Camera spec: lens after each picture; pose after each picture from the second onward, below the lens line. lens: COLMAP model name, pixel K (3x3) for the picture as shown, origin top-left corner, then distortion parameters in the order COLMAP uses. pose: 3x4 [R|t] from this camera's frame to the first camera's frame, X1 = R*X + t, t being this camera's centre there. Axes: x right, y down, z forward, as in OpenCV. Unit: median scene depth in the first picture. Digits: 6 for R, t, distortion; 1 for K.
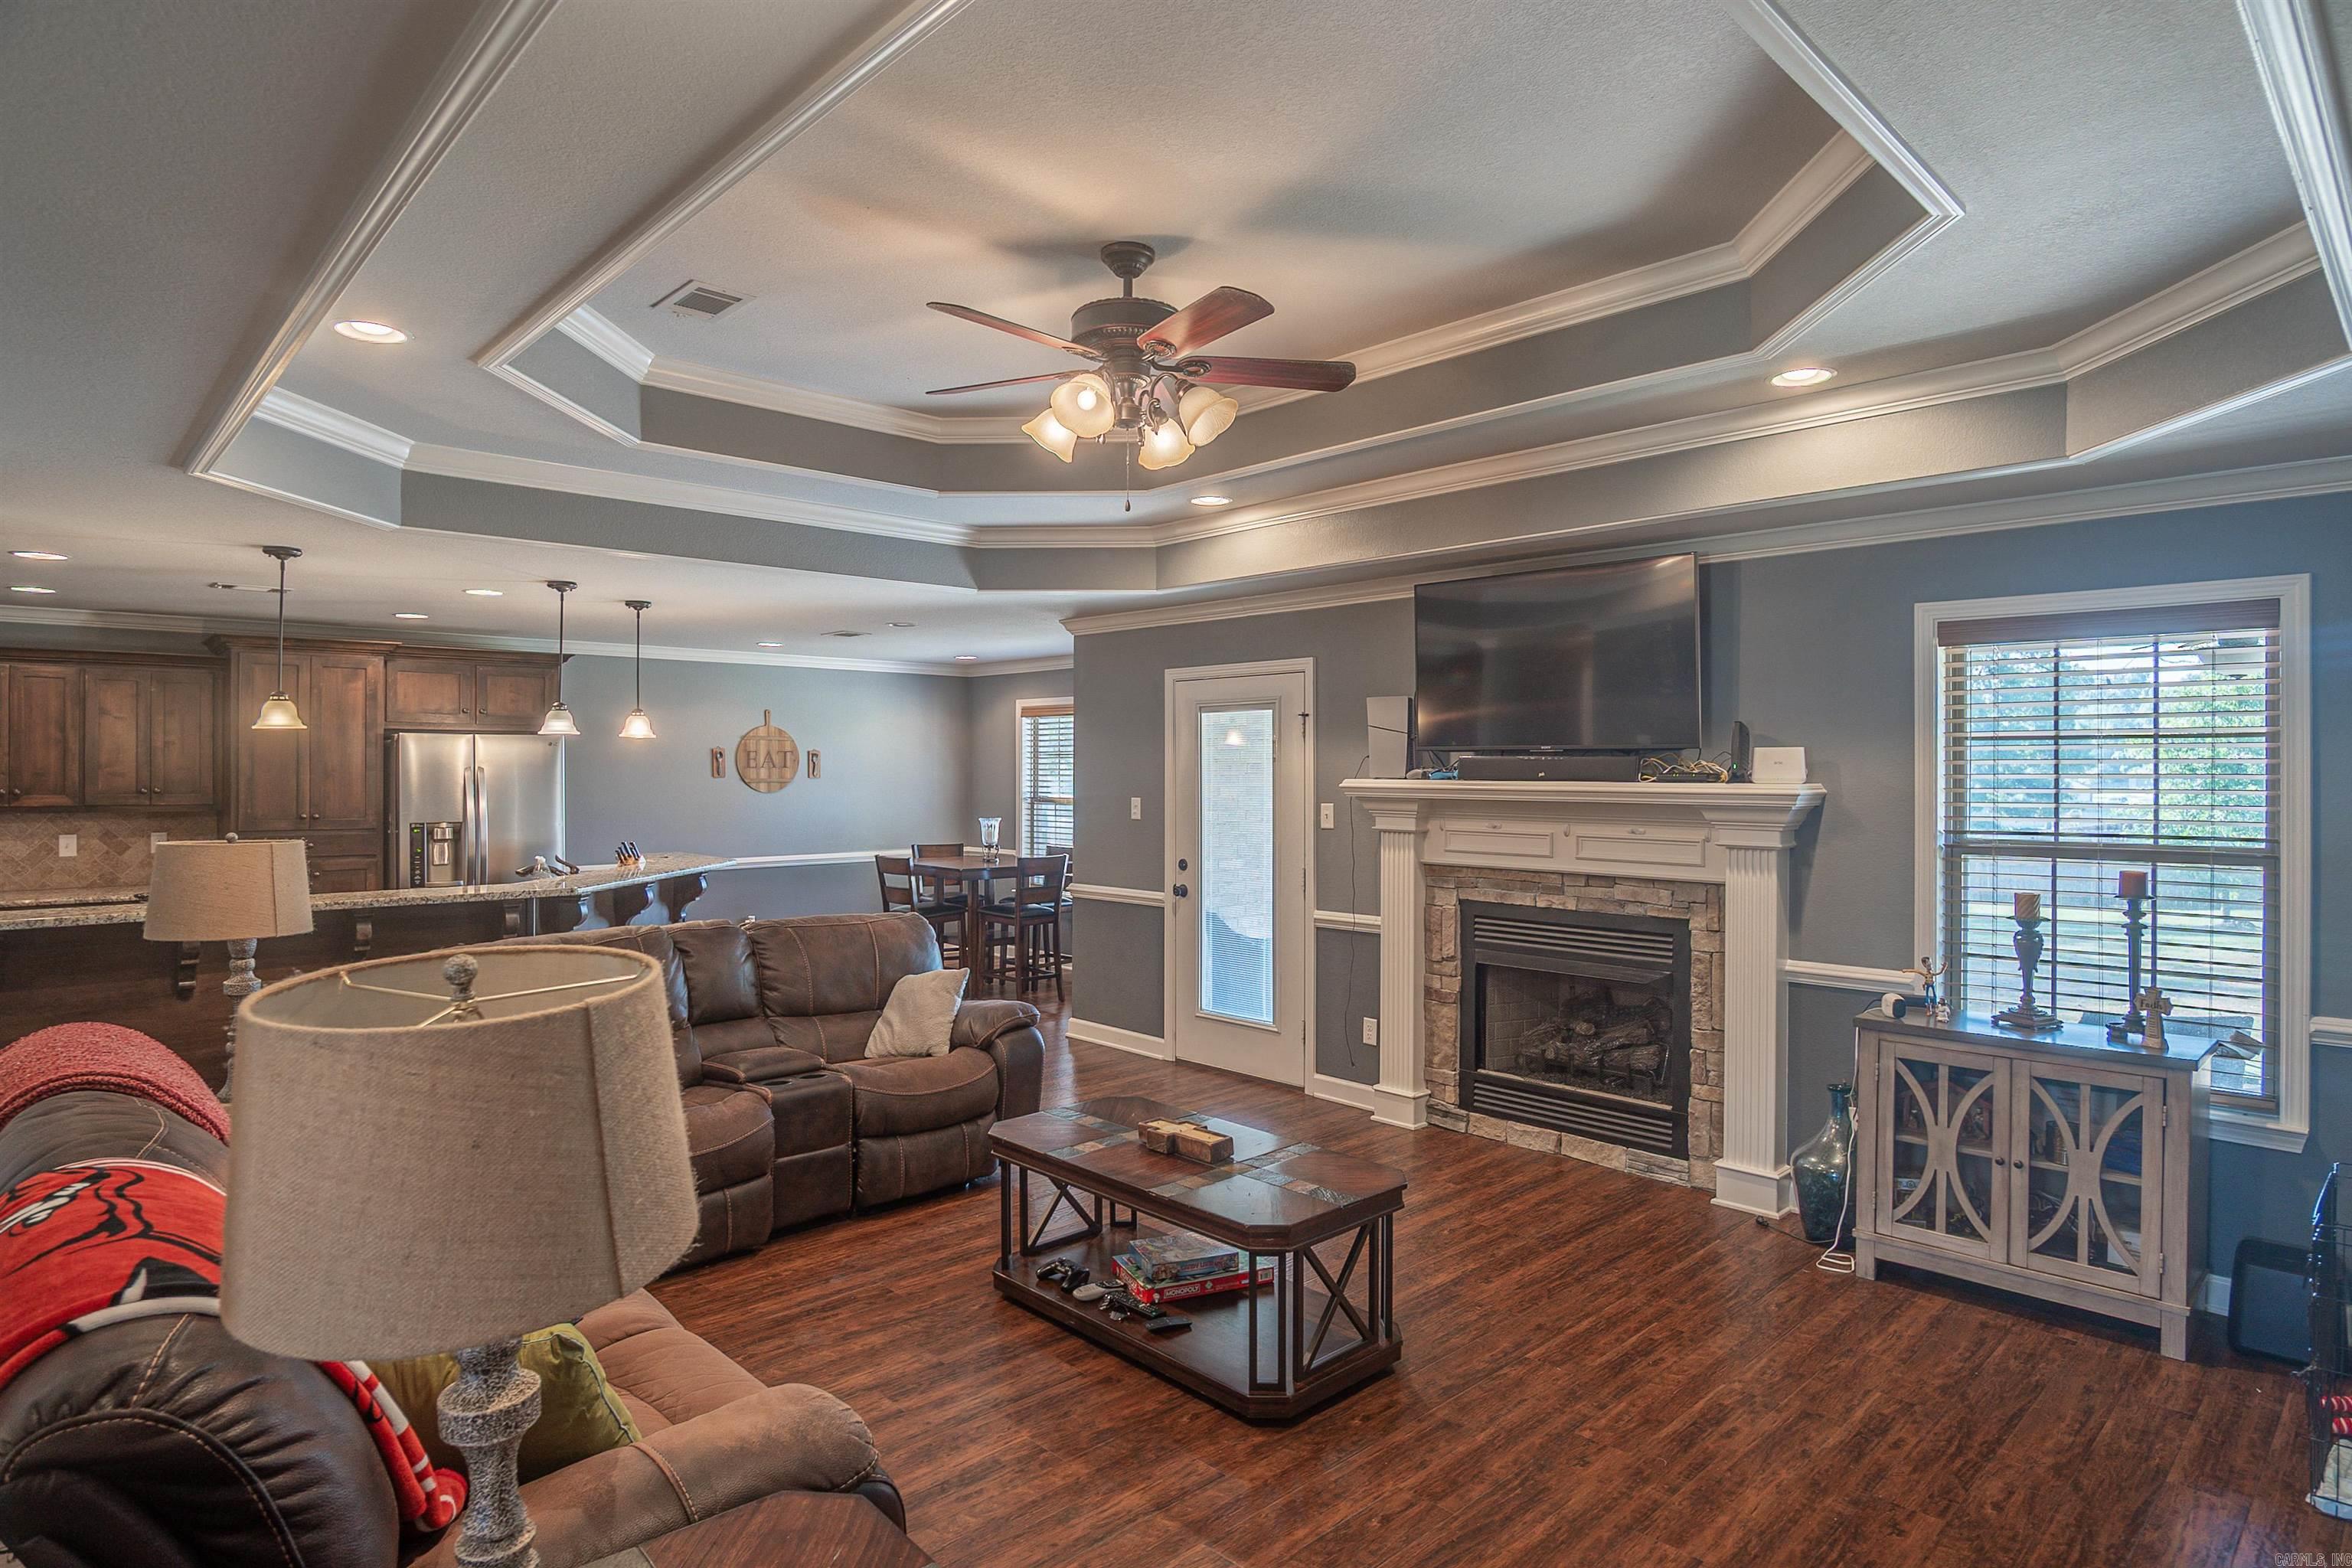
lens RADIAL K [[1285.5, 0, 1182.4], [0, 1285.5, 780.3], [0, 0, 1]] dist [-0.004628, 0.000887]
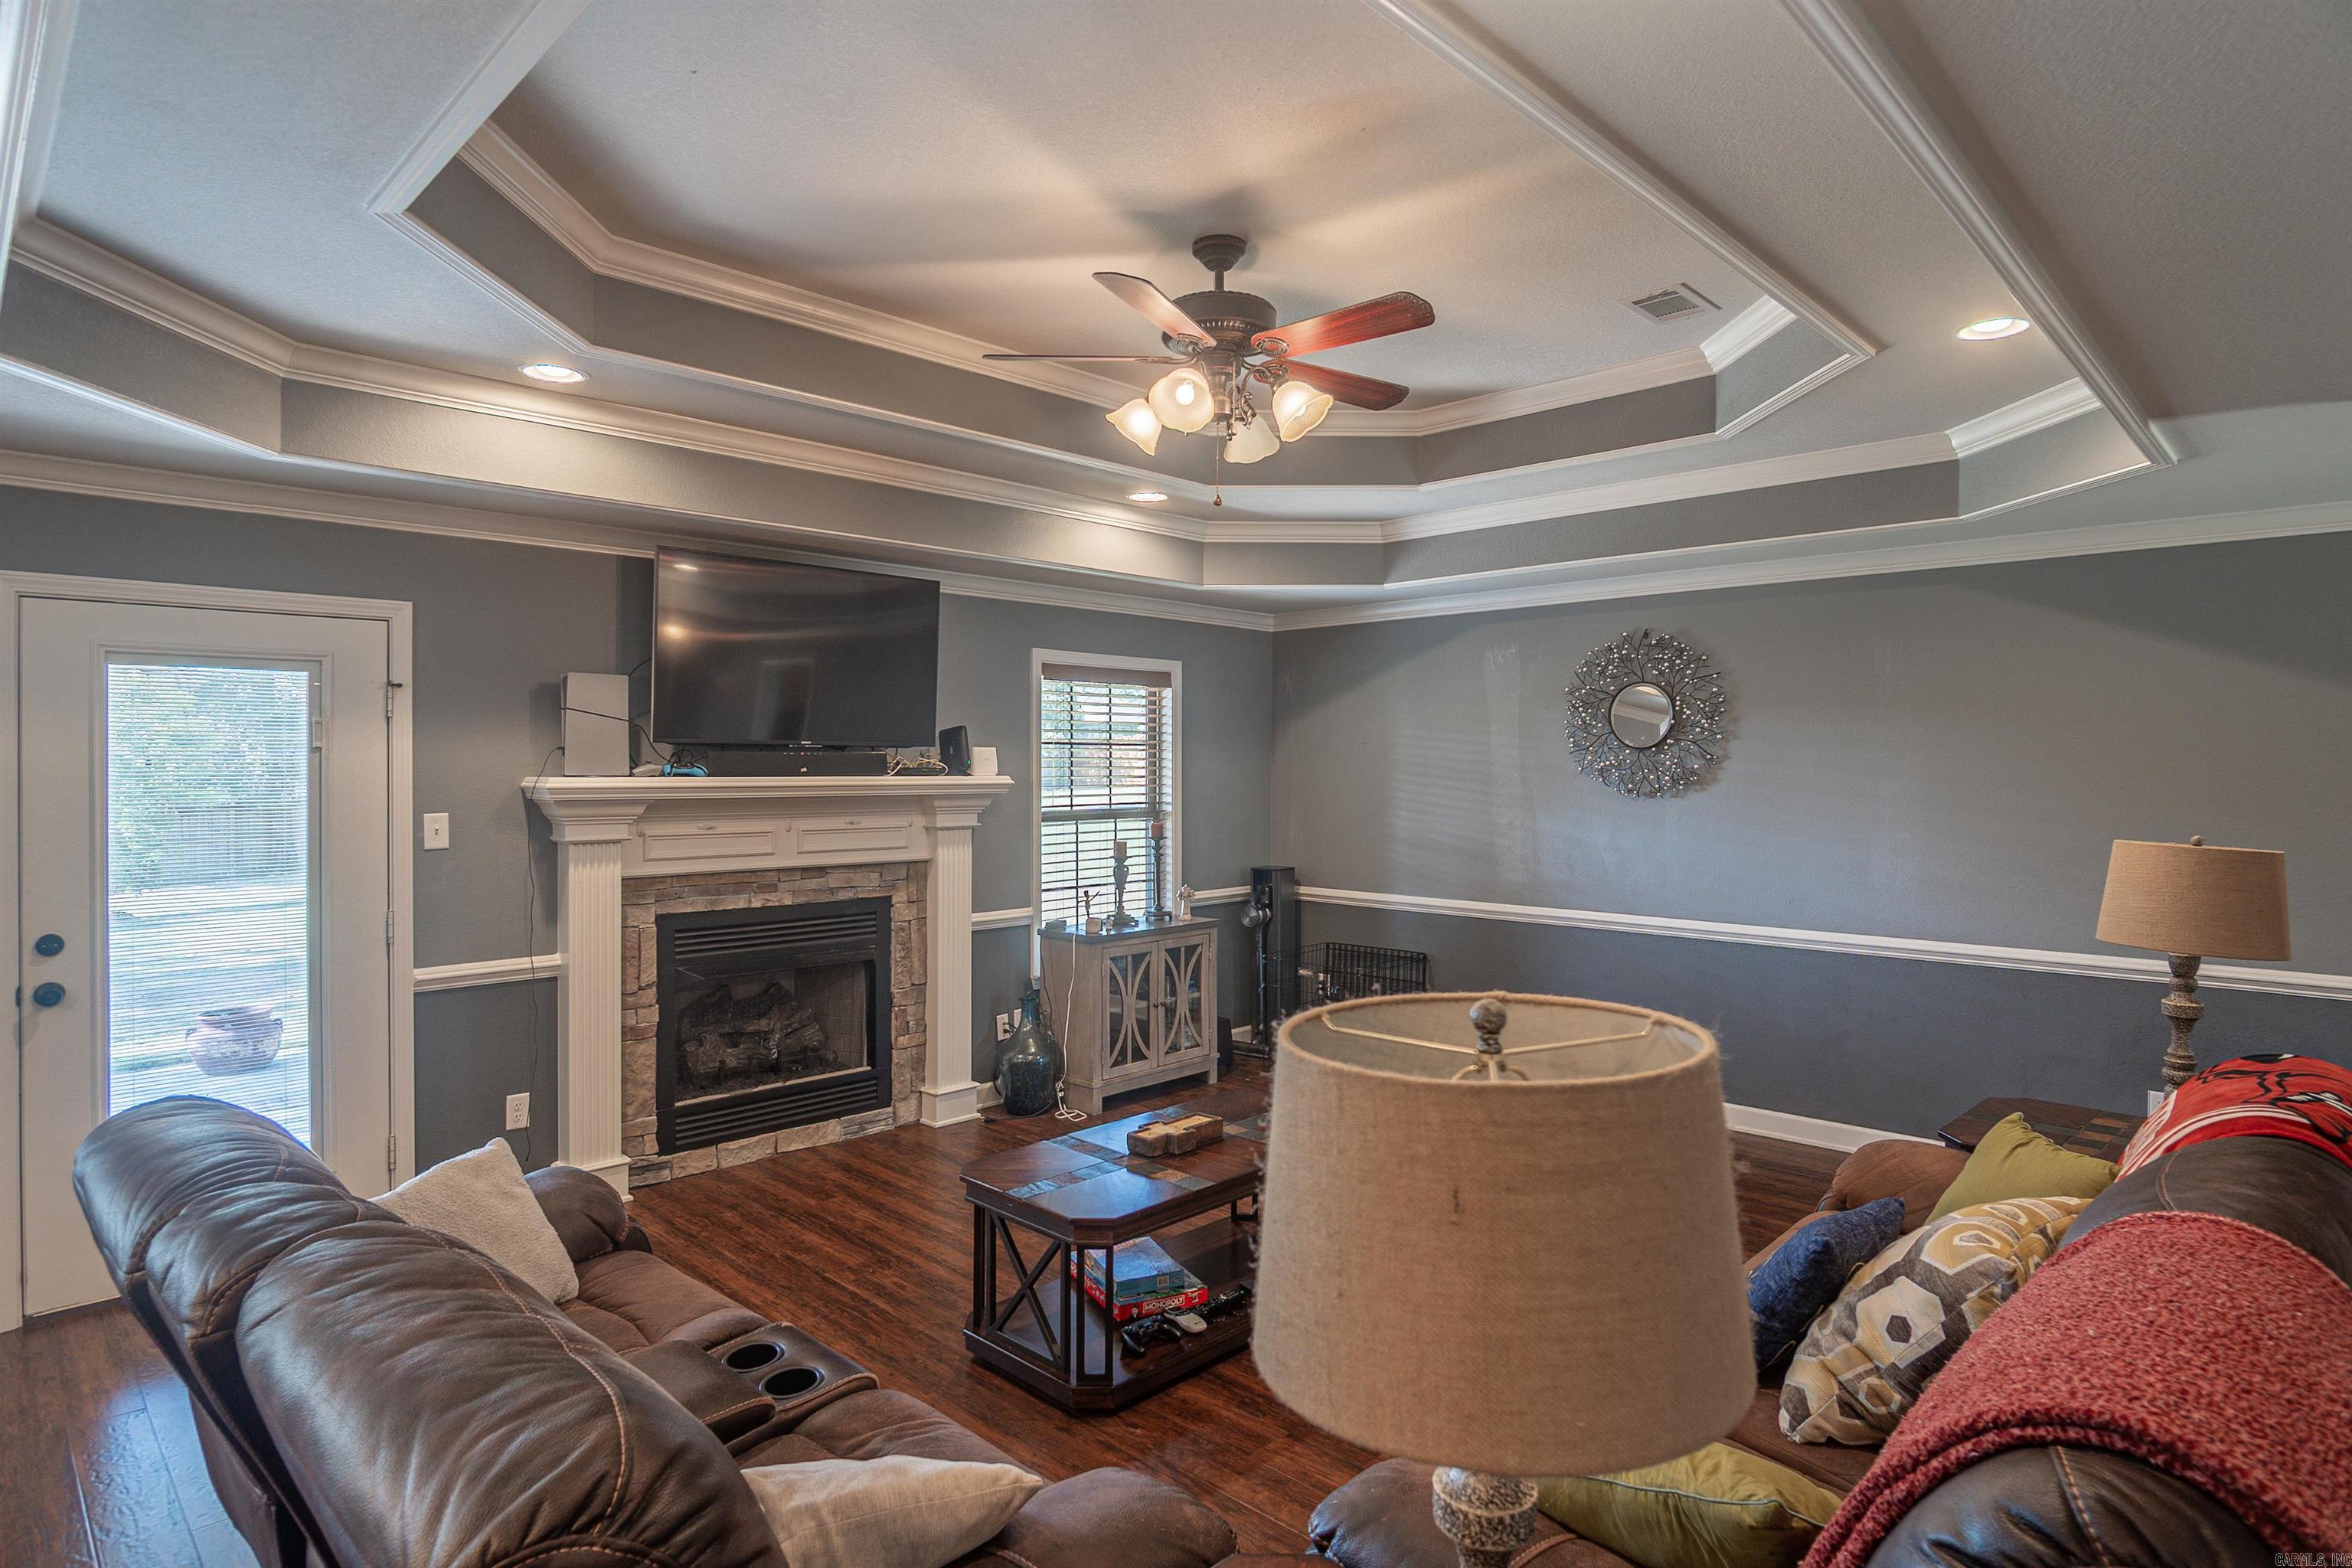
lens RADIAL K [[1285.5, 0, 1169.0], [0, 1285.5, 770.3], [0, 0, 1]] dist [-0.004628, 0.000887]
pose [[-0.020642, -0.007588, 0.999758, -0.754308], [0.007458, 0.999942, 0.007744, -0.010152], [-0.999759, 0.007616, -0.020584, 0.774494]]
